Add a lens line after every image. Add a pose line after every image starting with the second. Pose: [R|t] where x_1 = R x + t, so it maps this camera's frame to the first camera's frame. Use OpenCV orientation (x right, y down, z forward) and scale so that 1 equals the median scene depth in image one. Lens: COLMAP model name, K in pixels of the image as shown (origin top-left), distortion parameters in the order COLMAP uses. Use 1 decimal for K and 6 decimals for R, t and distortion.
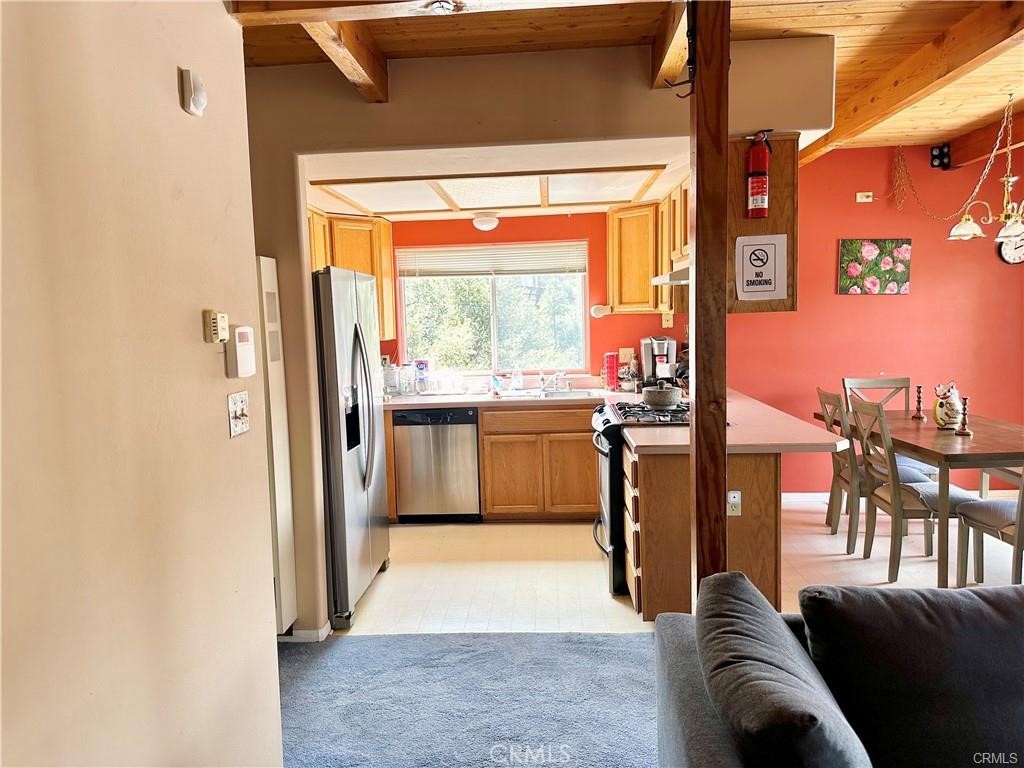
lens RADIAL K [[721.5, 0, 506.5], [0, 721.5, 383.1], [0, 0, 1]] dist [0.108827, -0.176177]
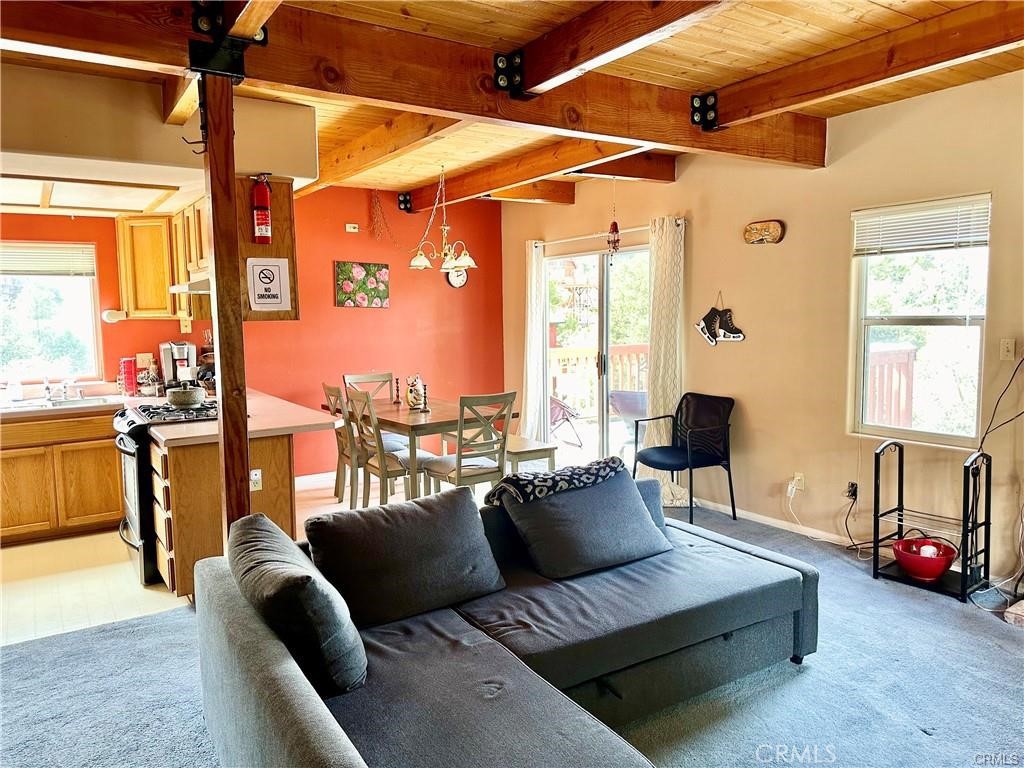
lens RADIAL K [[721.5, 0, 506.5], [0, 721.5, 383.1], [0, 0, 1]] dist [0.108827, -0.176177]
pose [[0.804222, -0.041728, 0.592863, -0.051500], [0.047294, 0.998862, 0.006150, 0.015322], [-0.592445, 0.023093, 0.805280, -0.176160]]
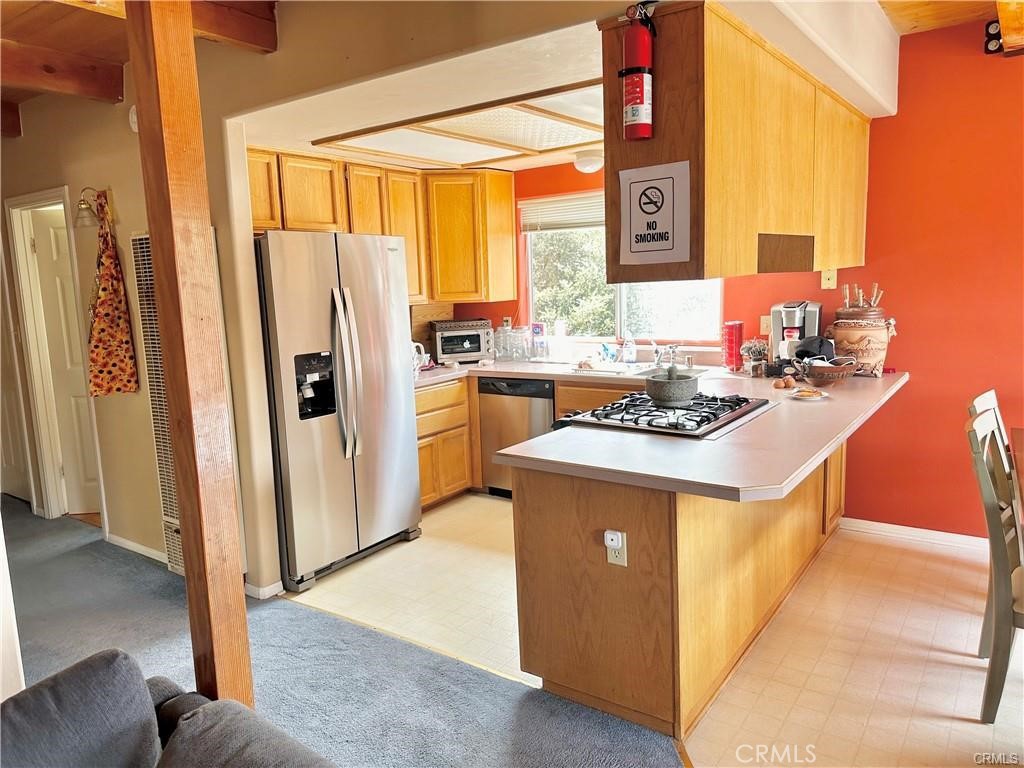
lens RADIAL K [[721.5, 0, 506.5], [0, 721.5, 383.1], [0, 0, 1]] dist [0.108827, -0.176177]
pose [[0.841420, 0.077629, -0.534777, 0.485324], [-0.038800, 0.995752, 0.083496, -0.043549], [0.538987, -0.049506, 0.840858, 0.284099]]
